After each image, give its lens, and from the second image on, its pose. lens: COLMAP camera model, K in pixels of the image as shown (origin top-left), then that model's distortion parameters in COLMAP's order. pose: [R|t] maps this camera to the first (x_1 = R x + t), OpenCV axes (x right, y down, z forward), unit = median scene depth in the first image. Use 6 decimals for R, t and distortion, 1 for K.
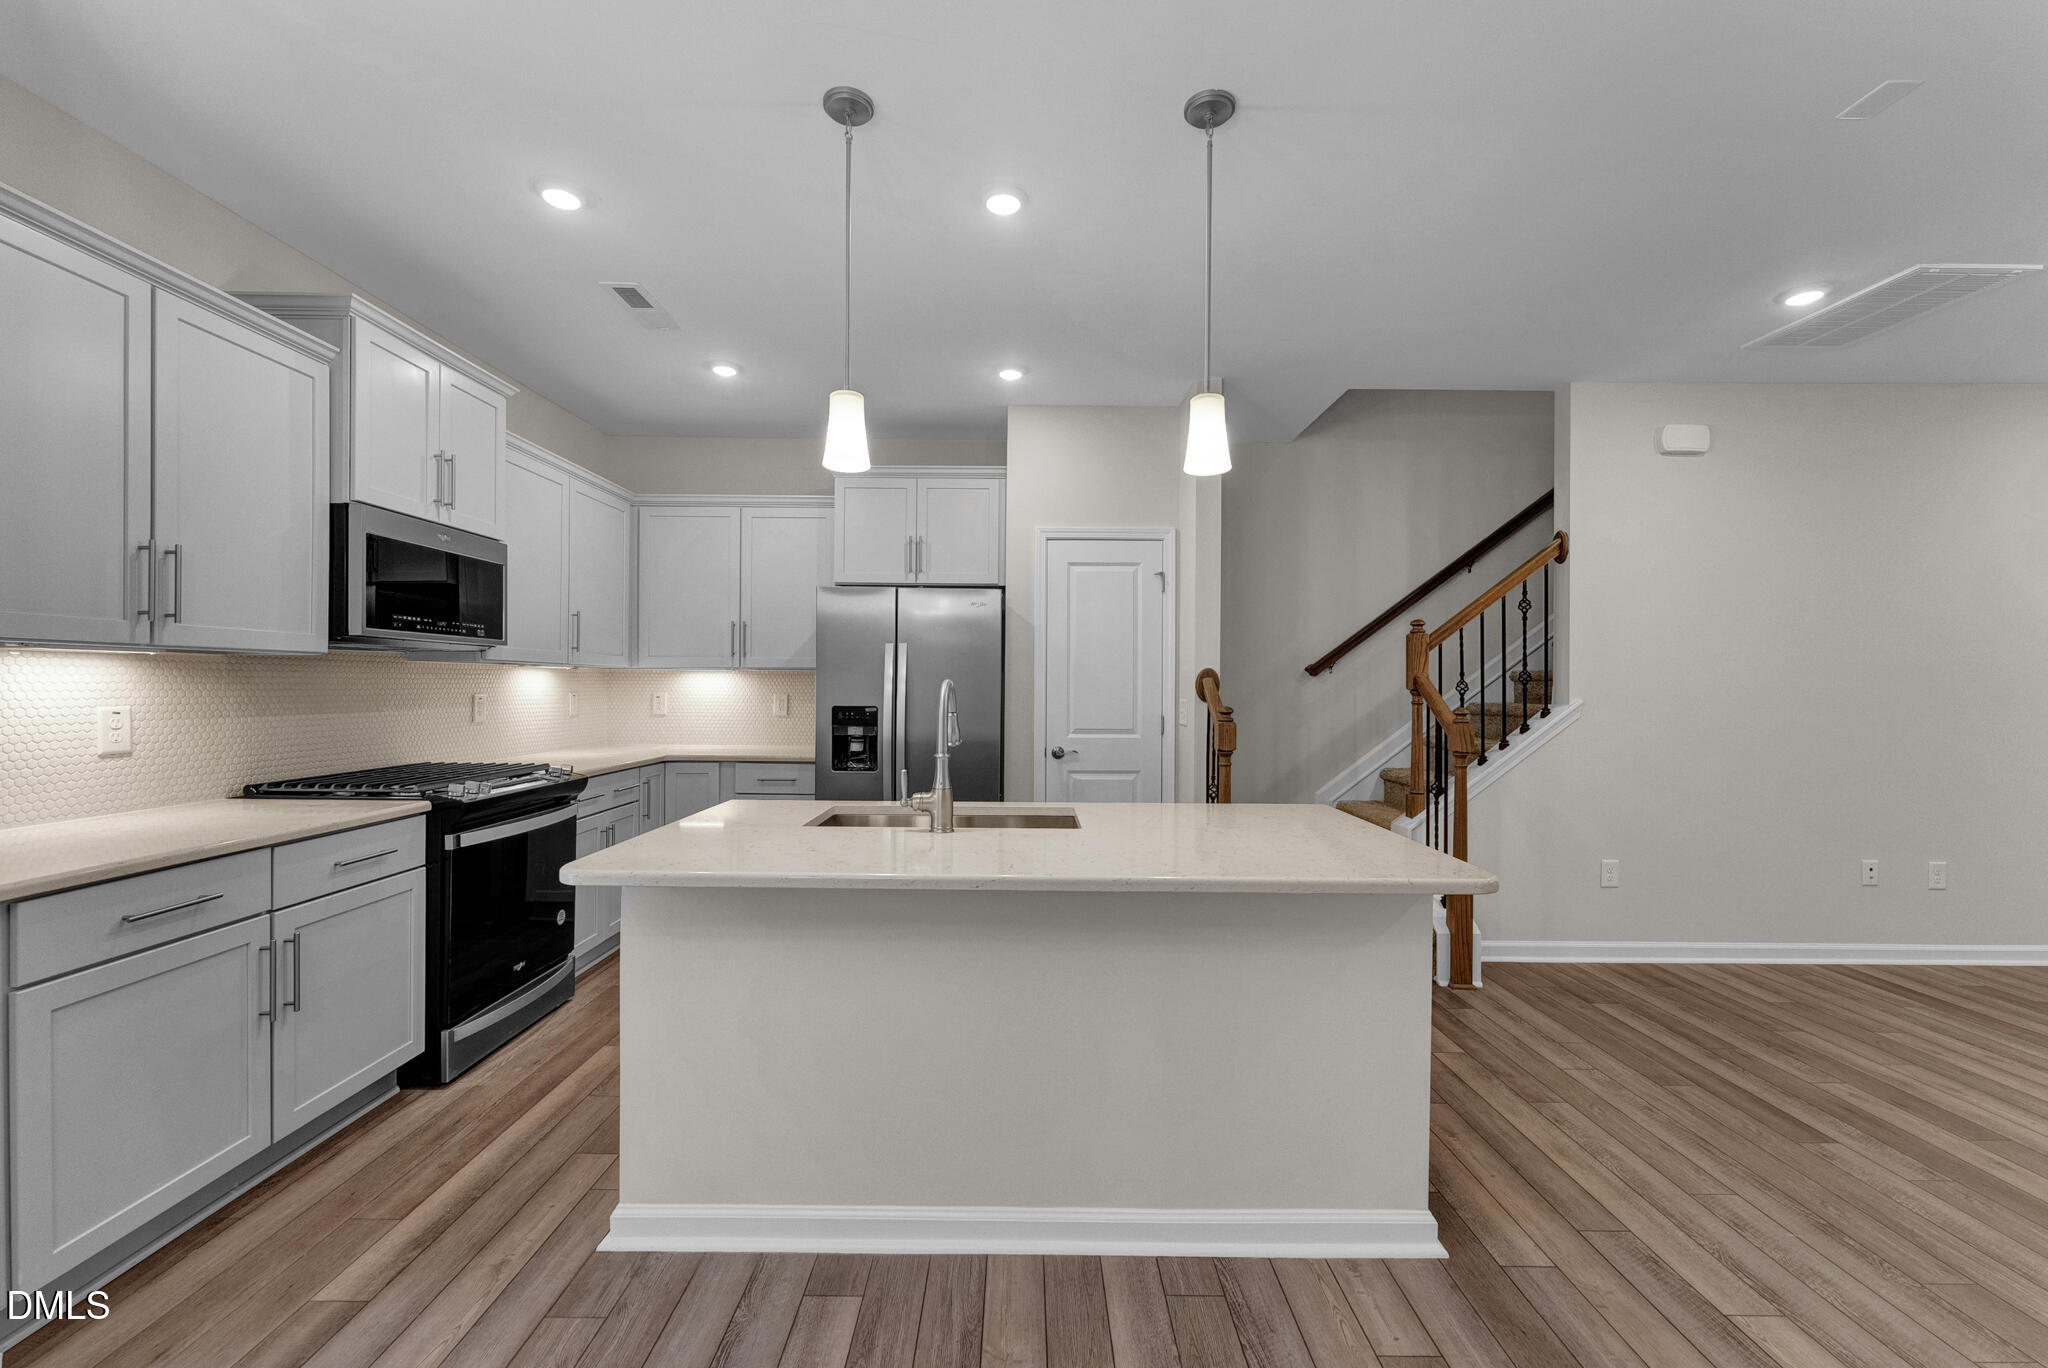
lens RADIAL K [[829.6, 0, 1021.4], [0, 829.6, 683.8], [0, 0, 1]] dist [-0.000083, -0.000271]
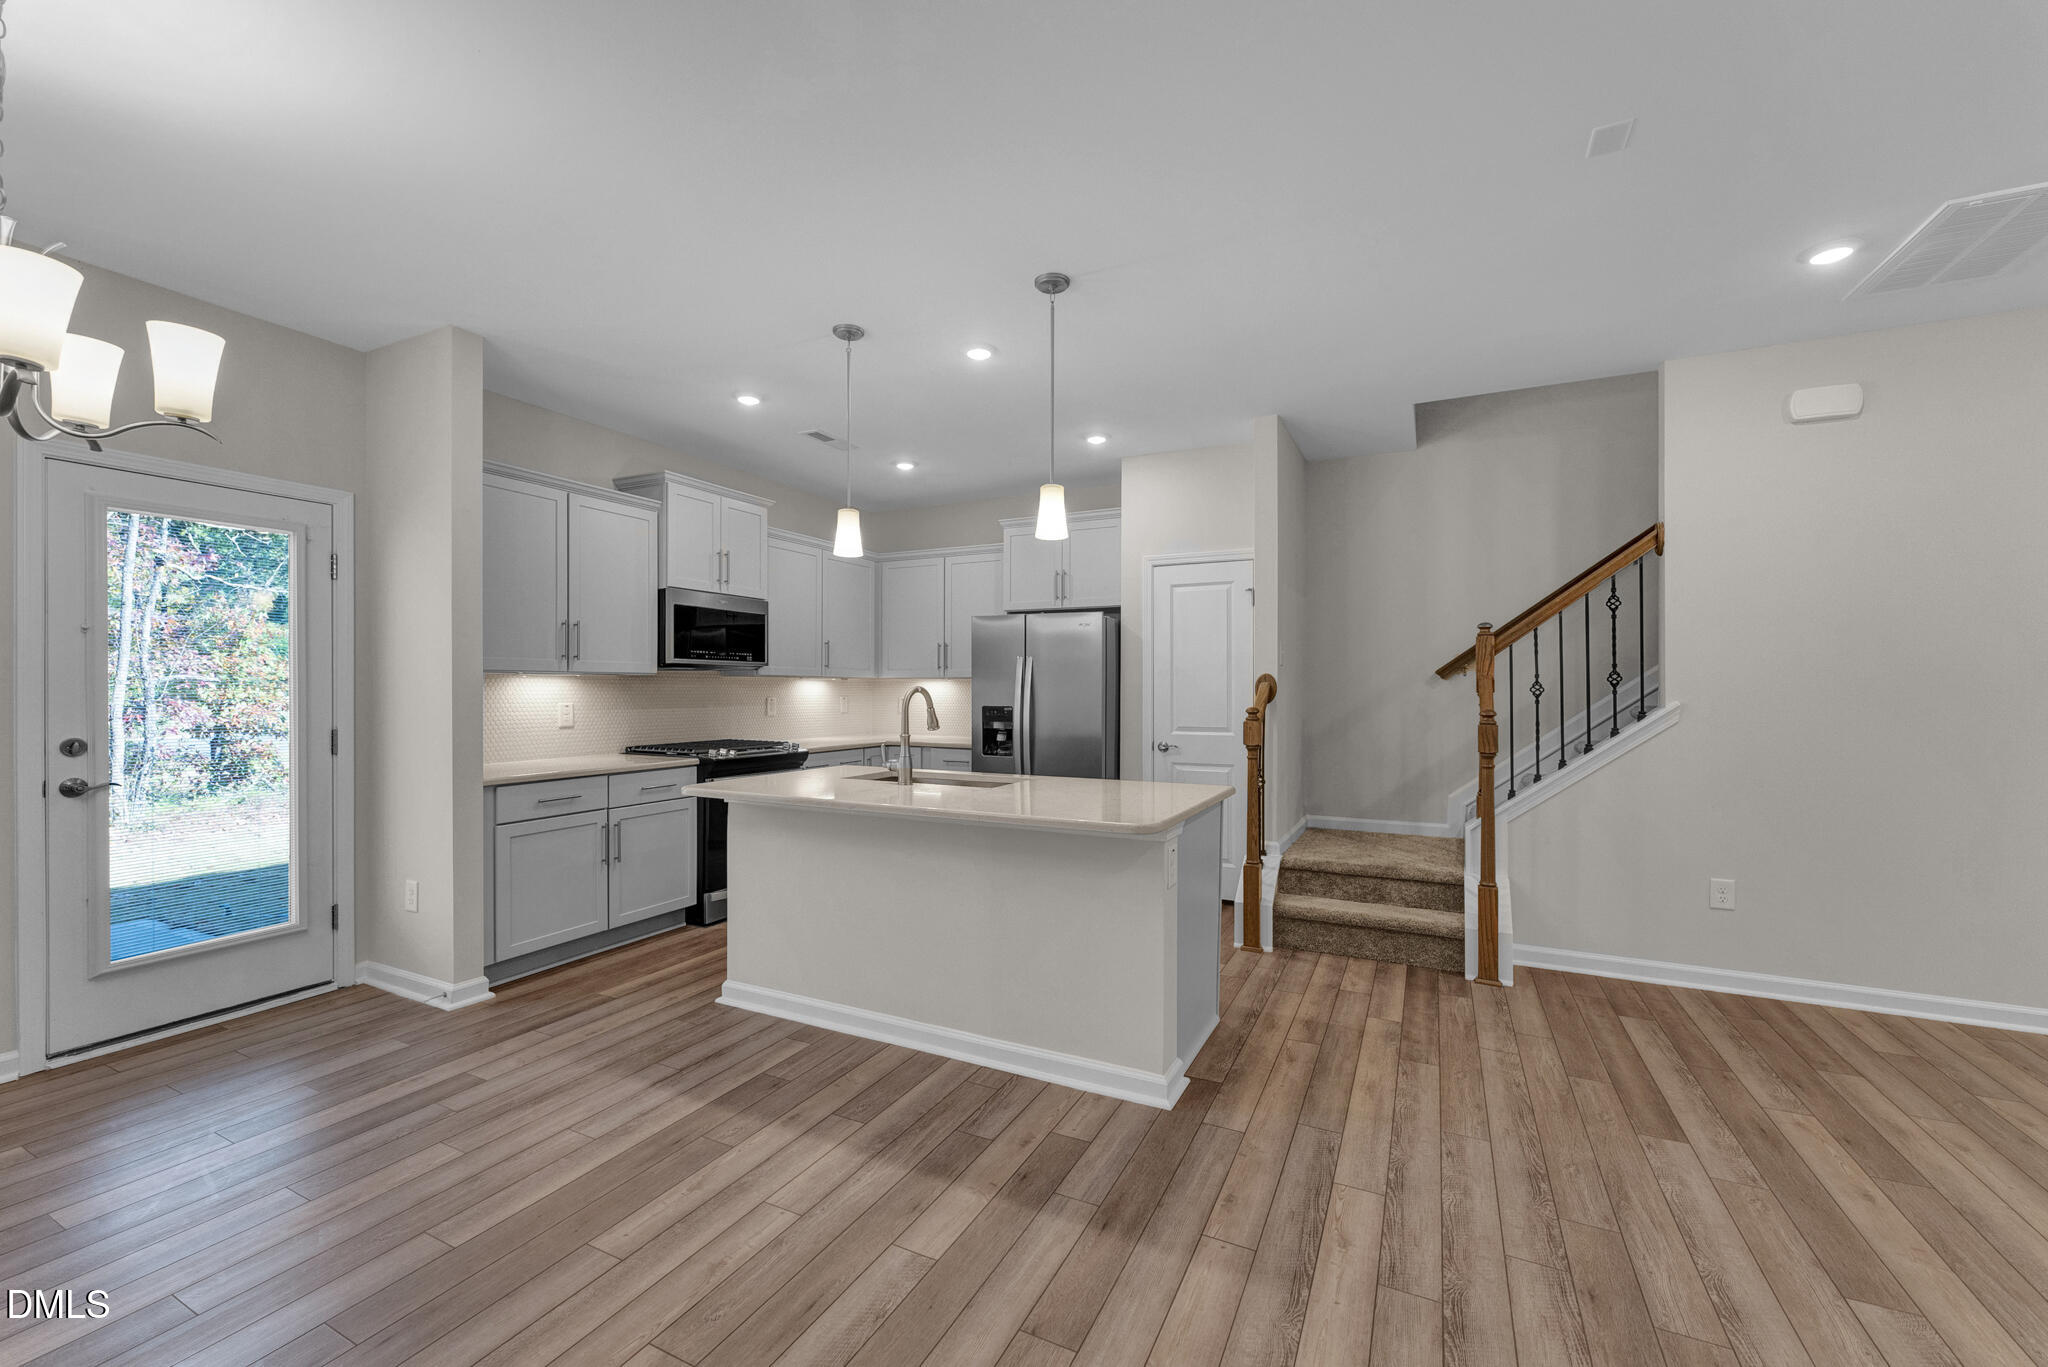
lens RADIAL K [[826.2, 0, 1024.0], [0, 826.2, 683.5], [0, 0, 1]] dist [0.000364, 0.000028]
pose [[0.894156, -0.008030, -0.447684, 0.592329], [0.005074, 0.999957, -0.007801, 0.002222], [0.447728, 0.004703, 0.894158, -0.207544]]
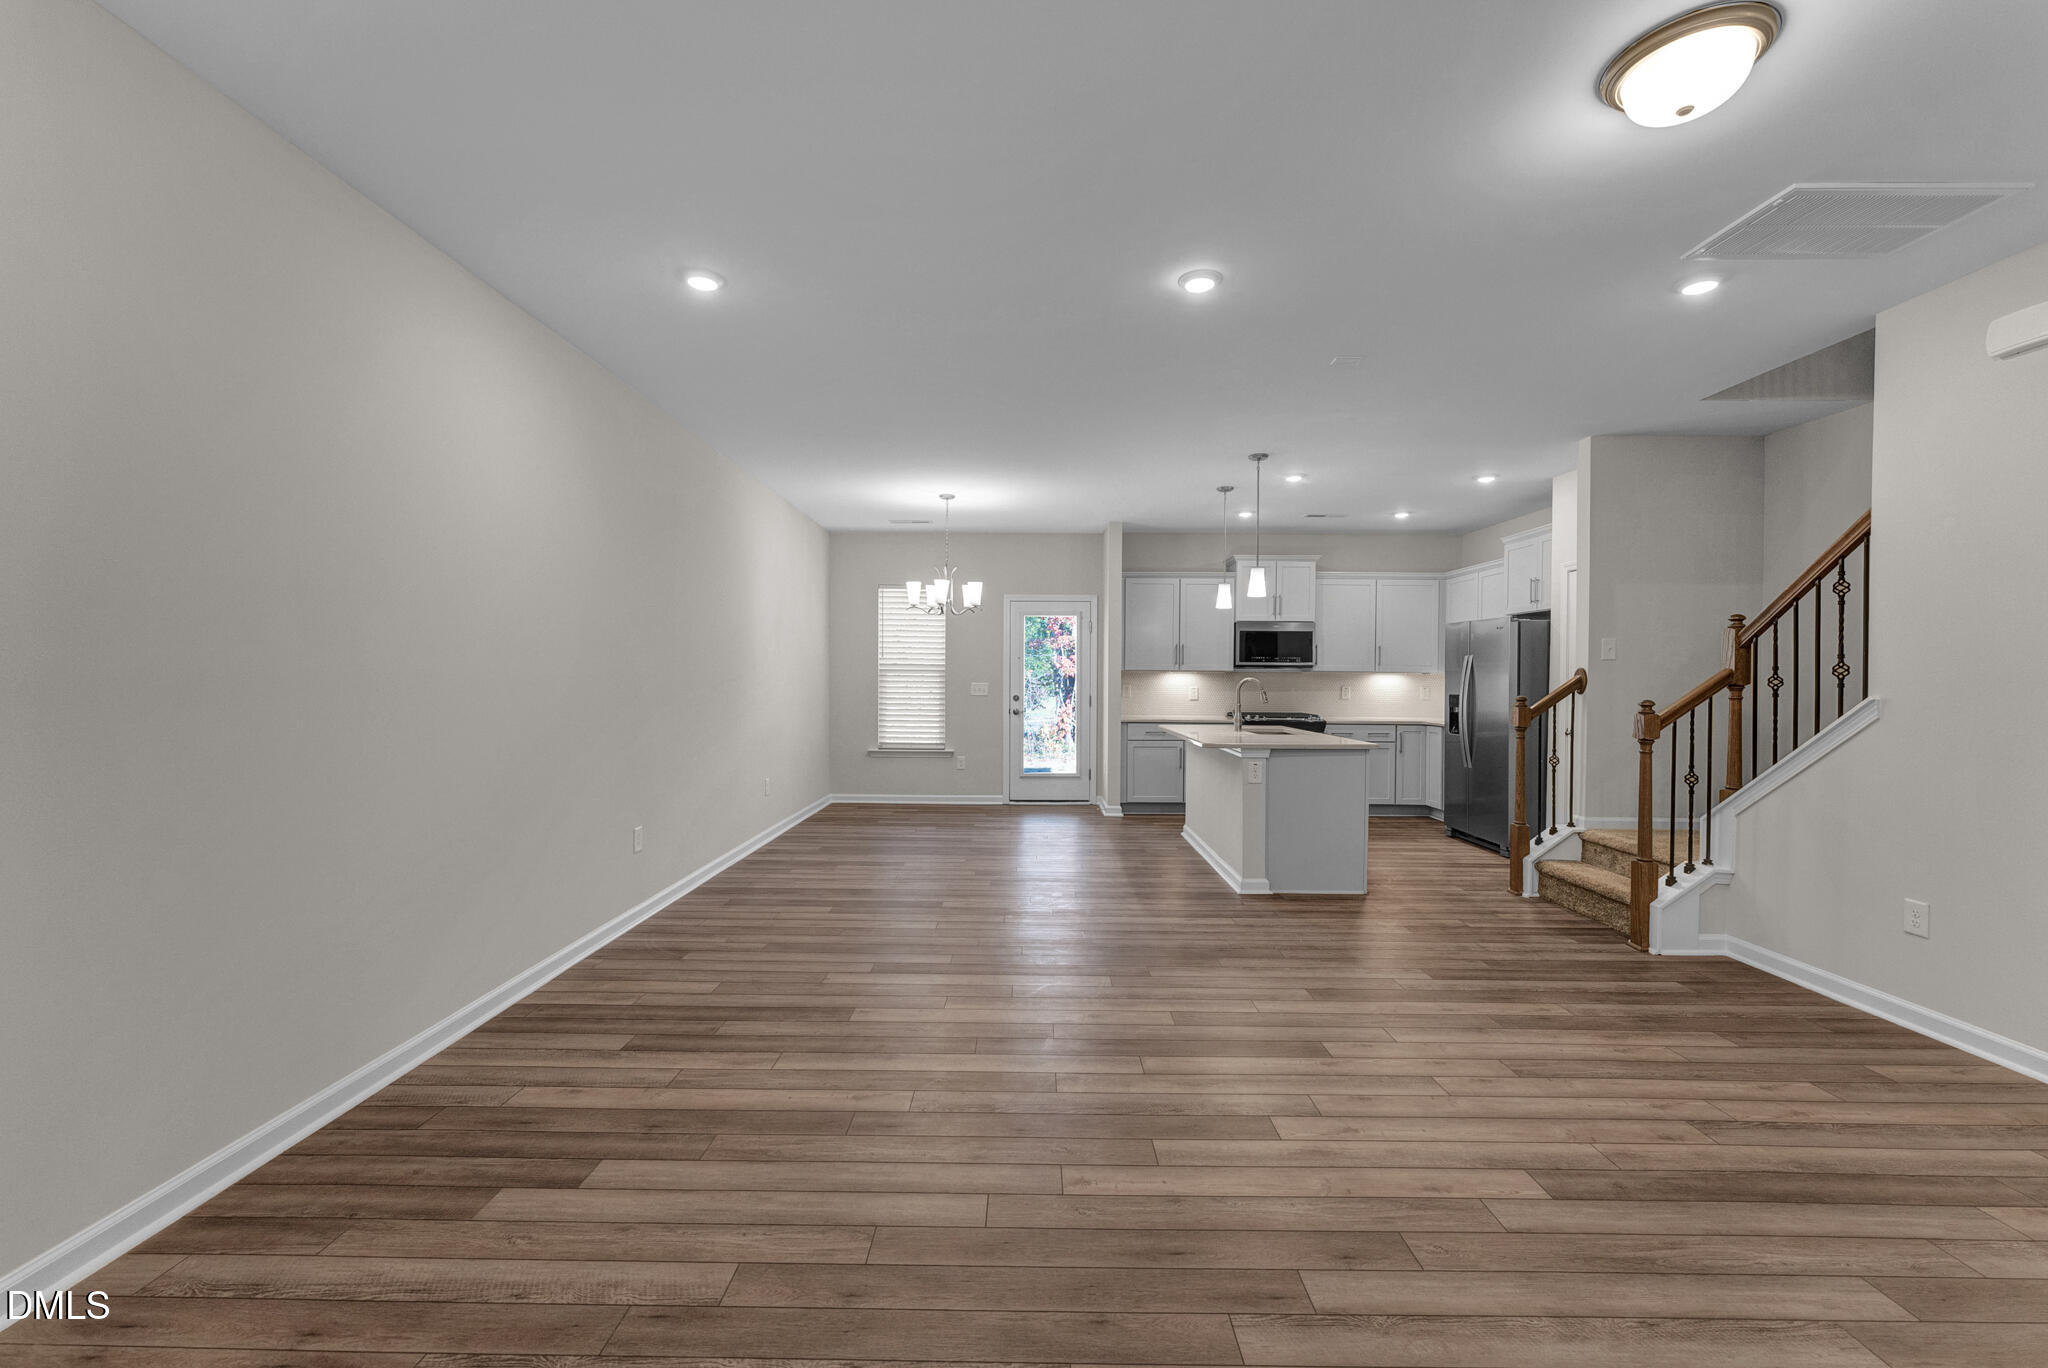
lens RADIAL K [[834.4, 0, 1021.4], [0, 834.4, 689.5], [0, 0, 1]] dist [0.000356, 0.000036]
pose [[-0.008982, 0.006624, -0.999938, 2.068315], [-0.006381, 0.999957, 0.006681, 0.015518], [0.999939, 0.006440, -0.008939, 0.209988]]
